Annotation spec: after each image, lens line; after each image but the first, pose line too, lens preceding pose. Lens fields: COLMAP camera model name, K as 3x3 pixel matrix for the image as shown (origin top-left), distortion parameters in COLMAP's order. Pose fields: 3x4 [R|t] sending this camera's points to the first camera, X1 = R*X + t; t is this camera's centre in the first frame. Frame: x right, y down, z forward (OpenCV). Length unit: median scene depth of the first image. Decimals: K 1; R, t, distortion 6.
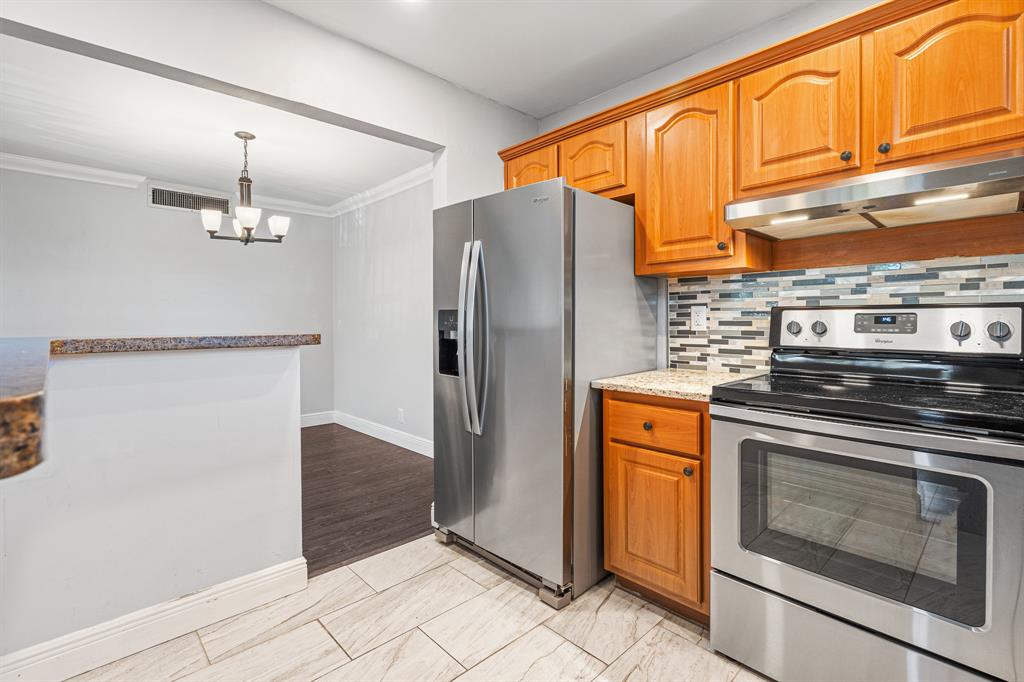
lens RADIAL K [[469.6, 0, 512.0], [0, 469.6, 322.3], [0, 0, 1]] dist [-0.003296, -0.000286]
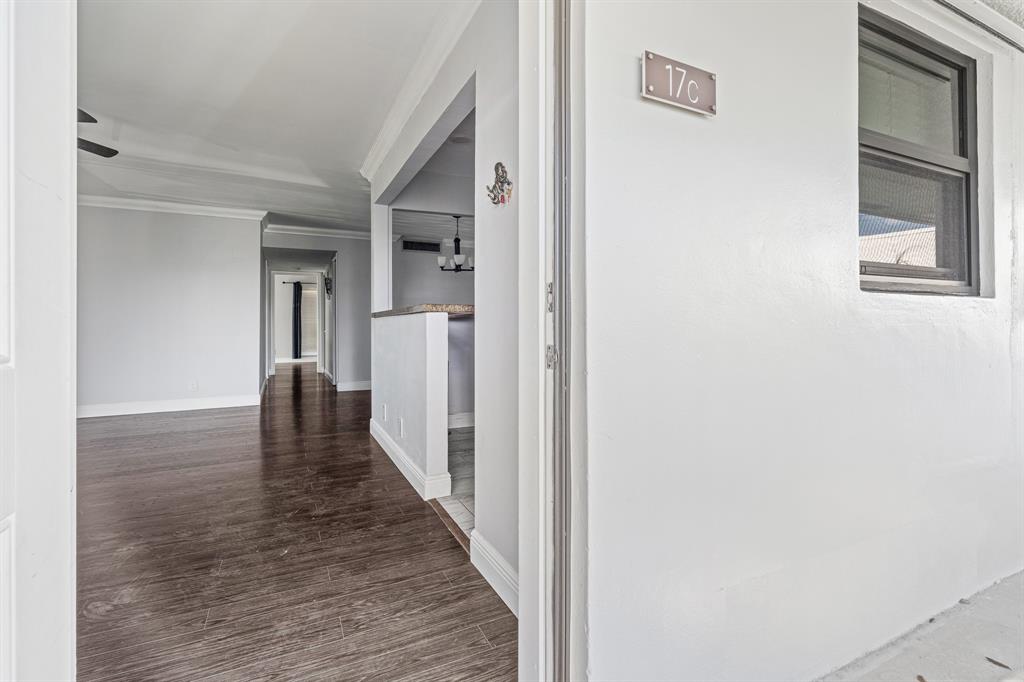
lens RADIAL K [[469.6, 0, 512.0], [0, 469.6, 322.3], [0, 0, 1]] dist [-0.003296, -0.000286]
pose [[0.950928, 0.002276, -0.309404, 0.382080], [-0.005108, 0.999952, -0.008345, 0.082101], [0.309370, 0.009516, 0.950894, -1.207595]]
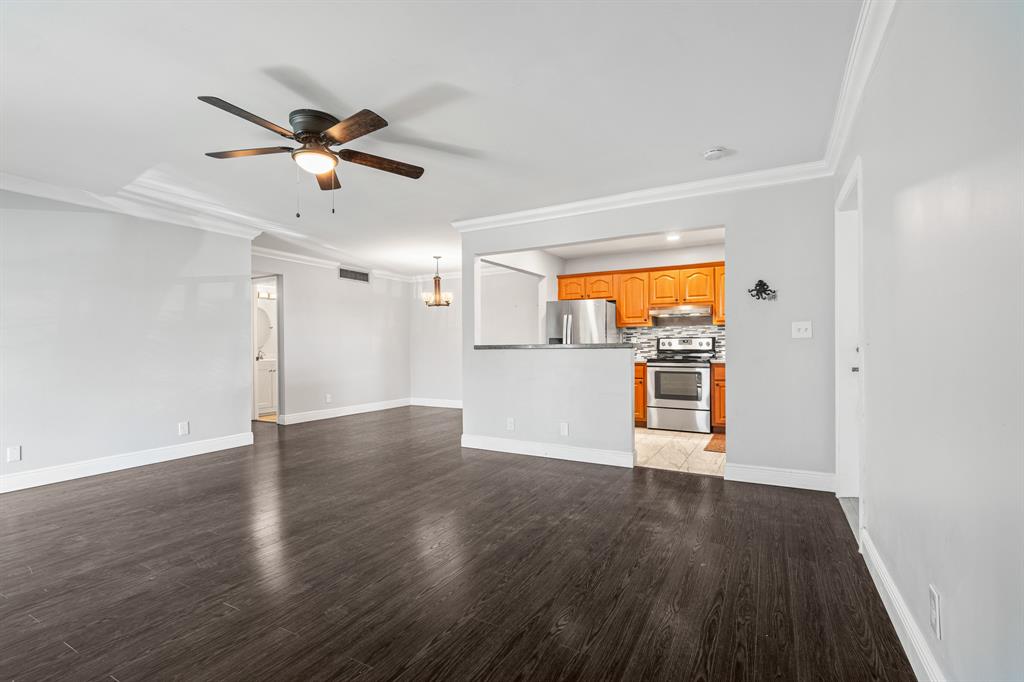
lens RADIAL K [[463.3, 0, 512.0], [0, 463.3, 341.0], [0, 0, 1]] dist [-0.000299, -0.000063]
pose [[0.957015, 0.005728, 0.289983, -1.373264], [0.000653, 0.999760, -0.021902, 0.061169], [-0.290039, 0.021150, 0.956781, -1.832304]]
